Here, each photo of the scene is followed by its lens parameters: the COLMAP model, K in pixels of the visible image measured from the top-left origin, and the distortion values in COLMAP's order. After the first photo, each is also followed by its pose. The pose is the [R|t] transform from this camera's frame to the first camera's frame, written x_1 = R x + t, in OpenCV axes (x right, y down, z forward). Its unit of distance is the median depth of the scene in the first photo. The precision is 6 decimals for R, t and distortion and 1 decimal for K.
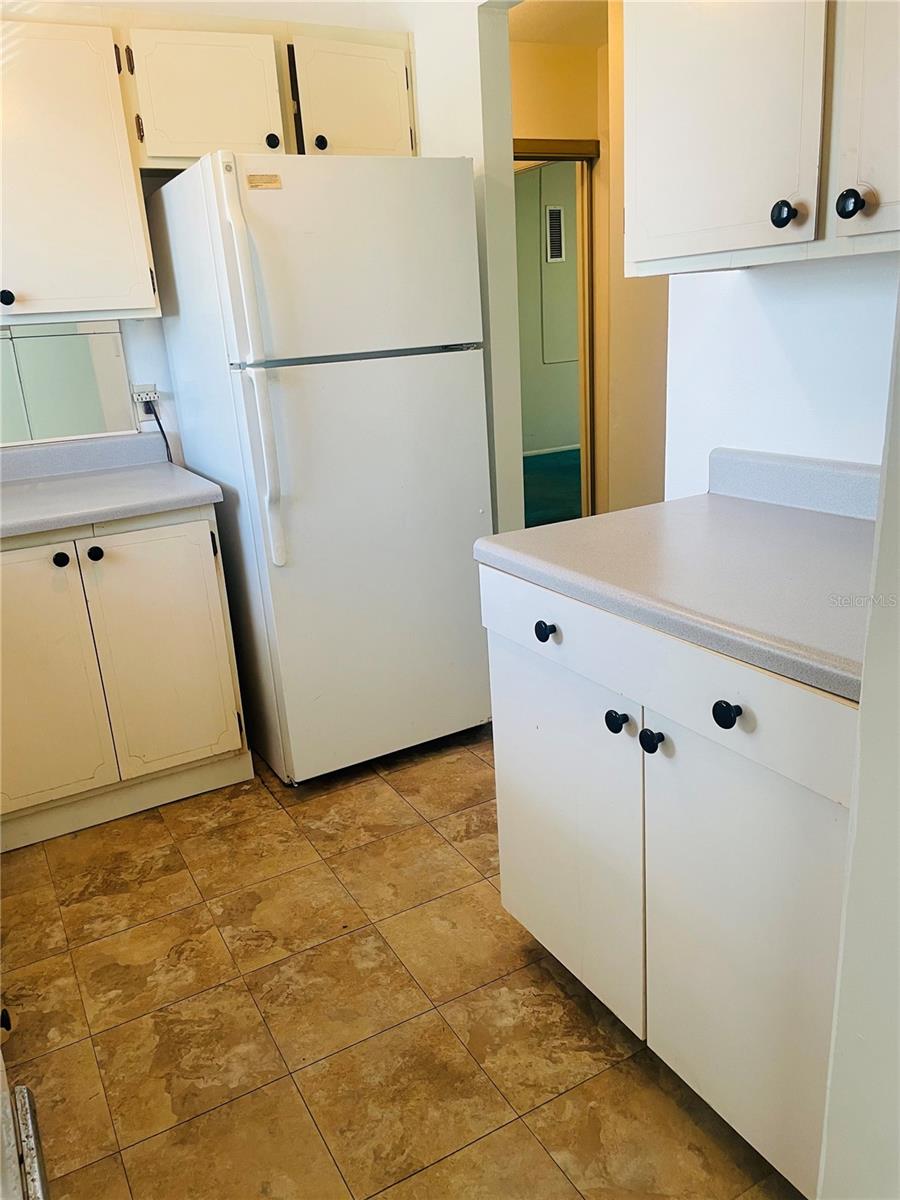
lens RADIAL K [[903.2, 0, 451.0], [0, 903.2, 601.4], [0, 0, 1]] dist [0.011189, -0.000941]
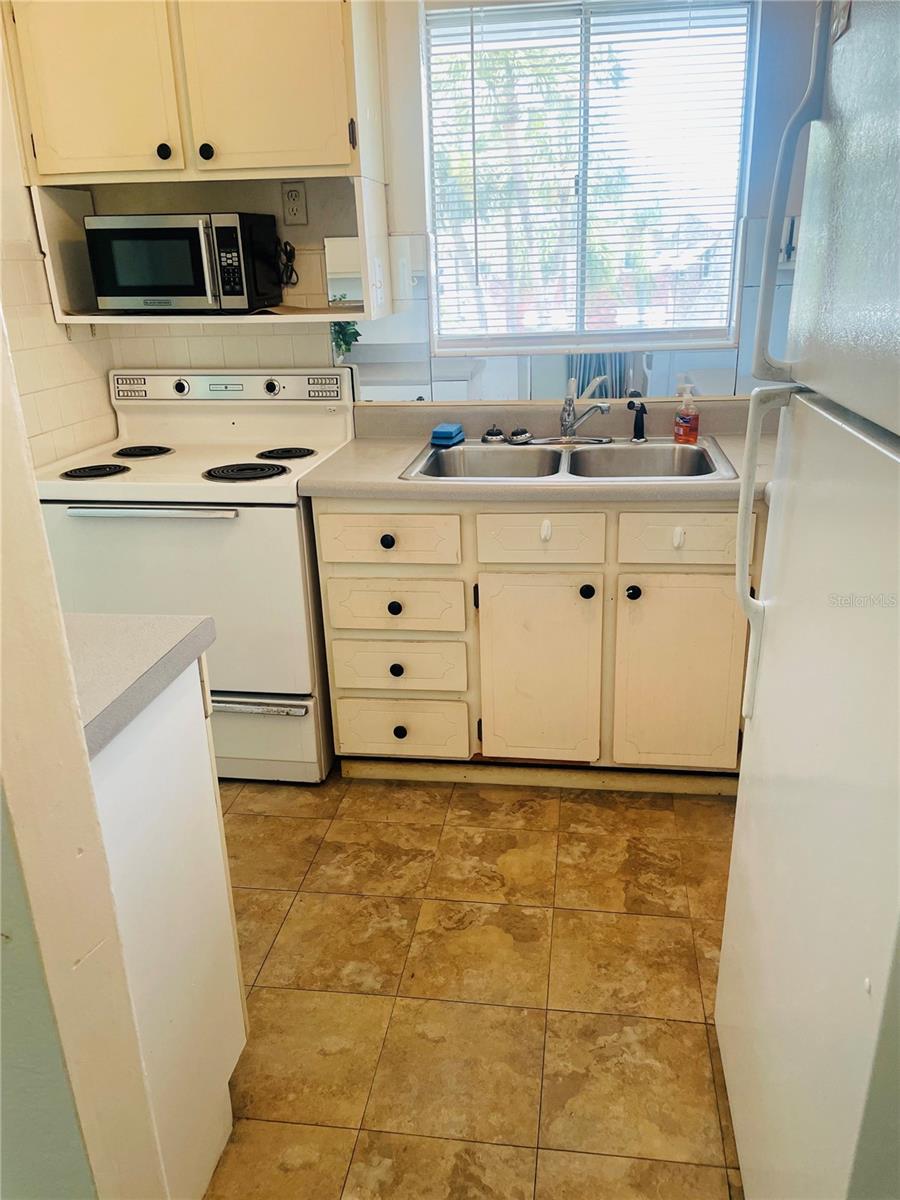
lens RADIAL K [[903.2, 0, 450.5], [0, 903.2, 602.3], [0, 0, 1]] dist [0.011189, -0.000941]
pose [[-0.606544, 0.339295, -0.719016, 0.385118], [-0.188503, 0.817206, 0.544647, -0.448717], [0.772380, 0.465889, -0.431713, 1.239432]]
